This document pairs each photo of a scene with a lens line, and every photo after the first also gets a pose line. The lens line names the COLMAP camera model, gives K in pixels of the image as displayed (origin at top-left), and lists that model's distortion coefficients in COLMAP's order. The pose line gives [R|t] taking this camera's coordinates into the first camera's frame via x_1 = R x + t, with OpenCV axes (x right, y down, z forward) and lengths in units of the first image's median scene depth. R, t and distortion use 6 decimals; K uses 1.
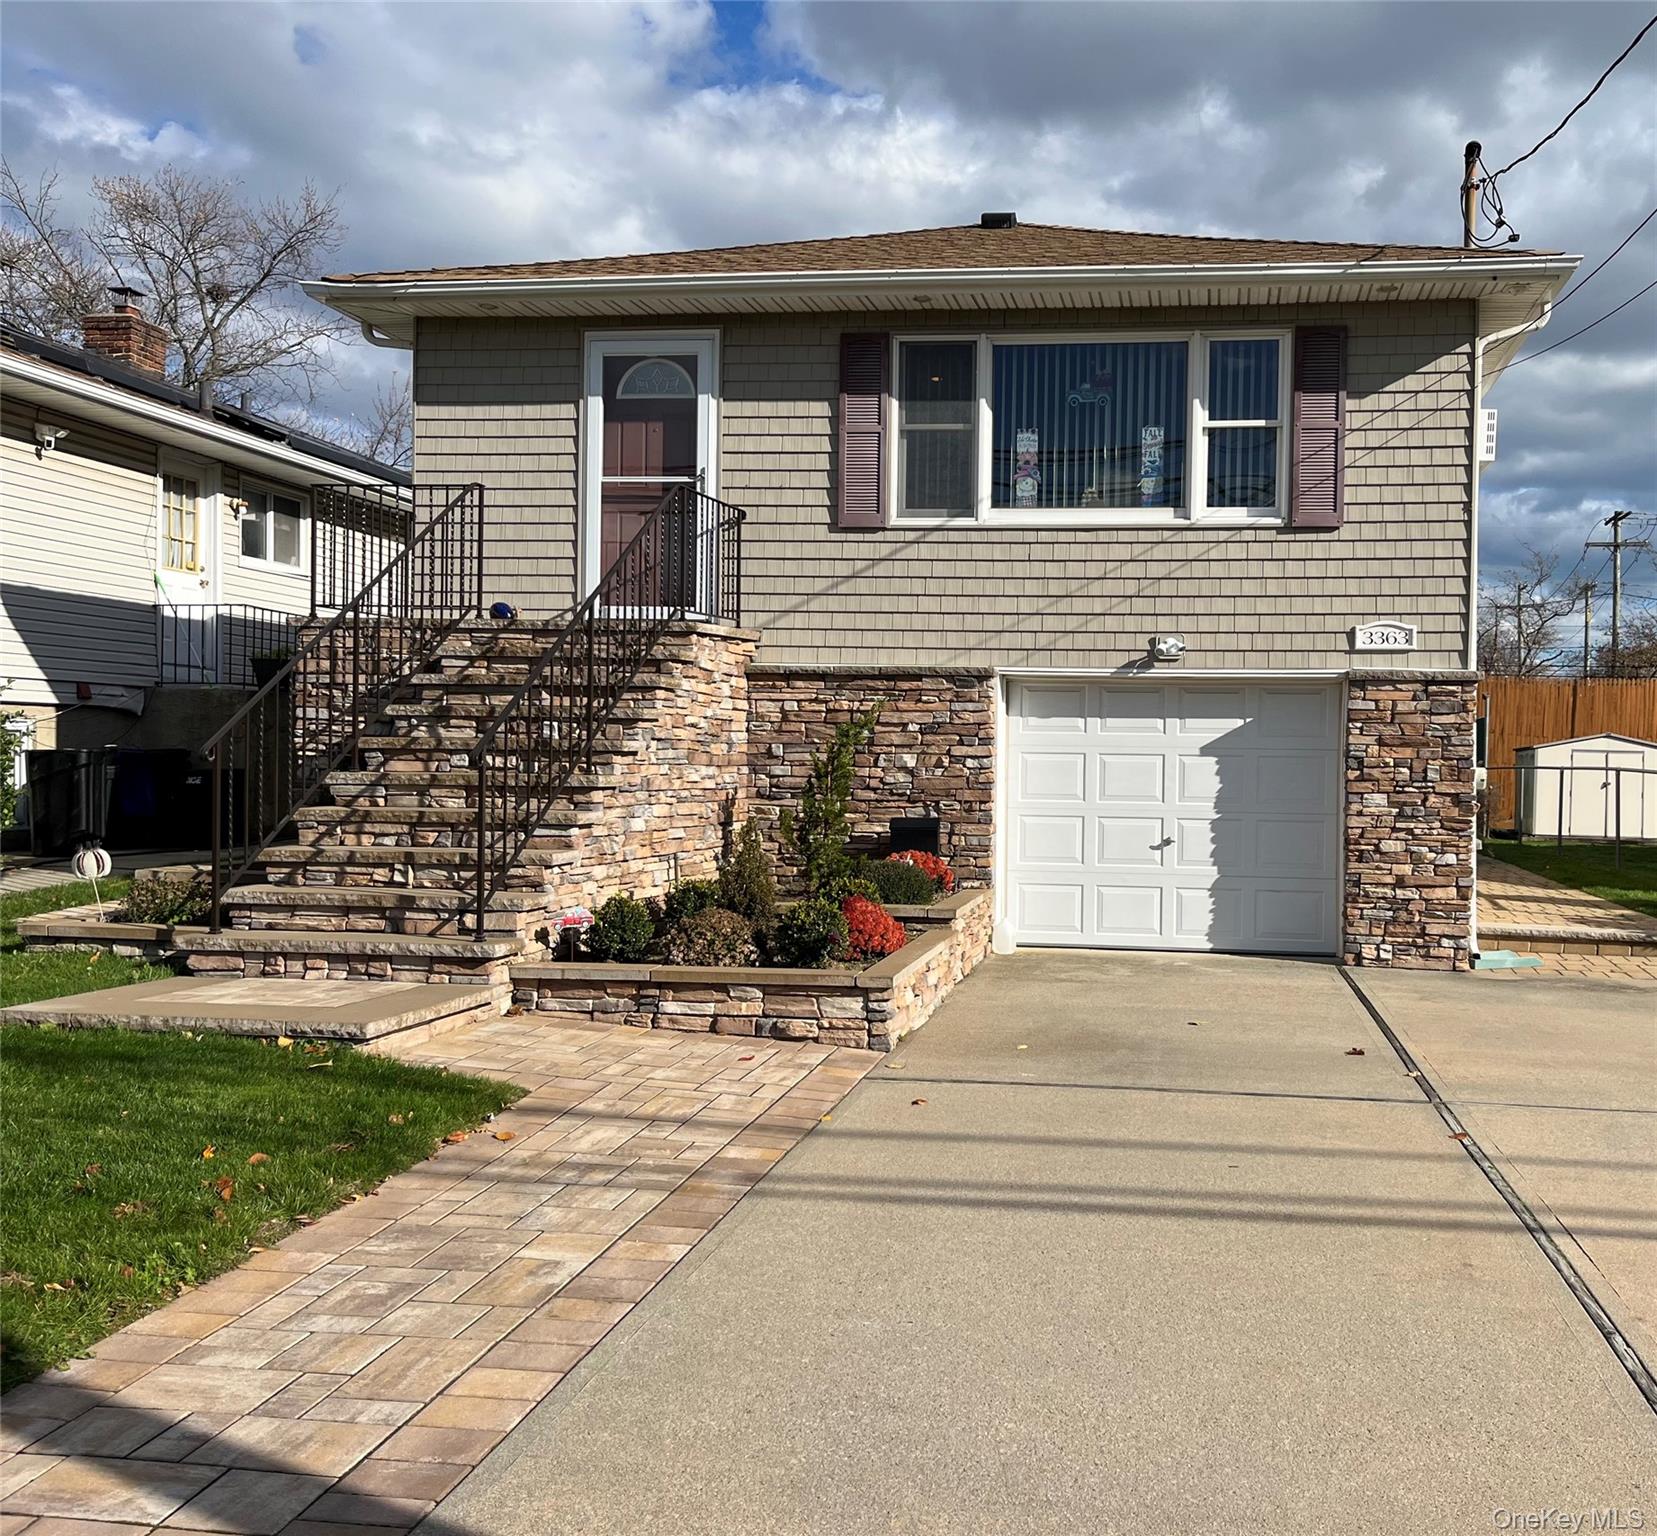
lens RADIAL K [[1570.3, 0, 828.5], [0, 1570.3, 768.0], [0, 0, 1]] dist [0.048533, 0.003566]
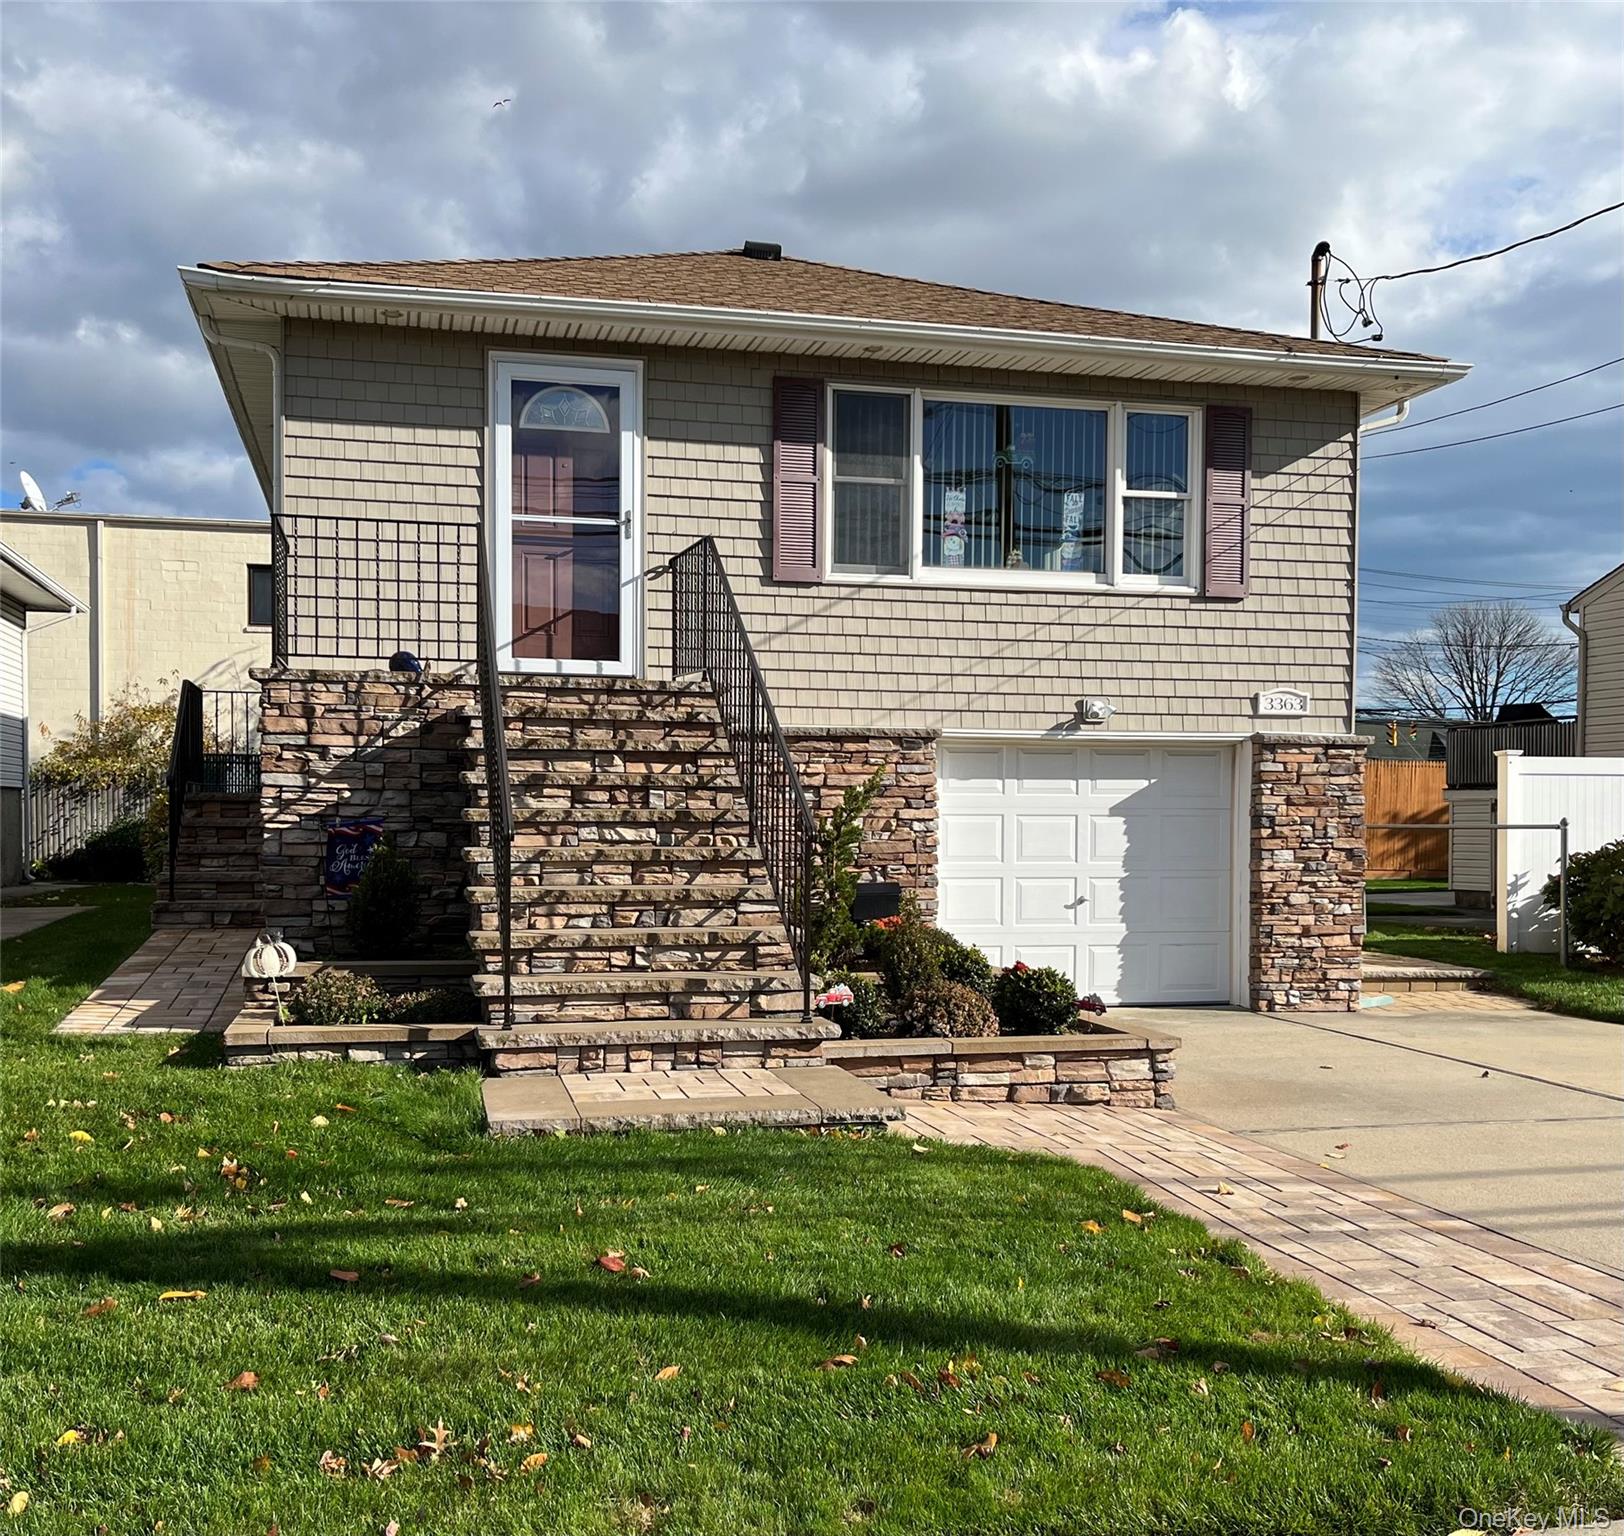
lens RADIAL K [[1738.6, 0, 811.0], [0, 1738.6, 843.5], [0, 0, 1]] dist [0.070709, -0.019998]
pose [[0.939919, -0.016774, 0.340985, -0.350899], [0.012437, 0.999812, 0.014900, -0.009509], [-0.341171, -0.009764, 0.939951, -0.002282]]
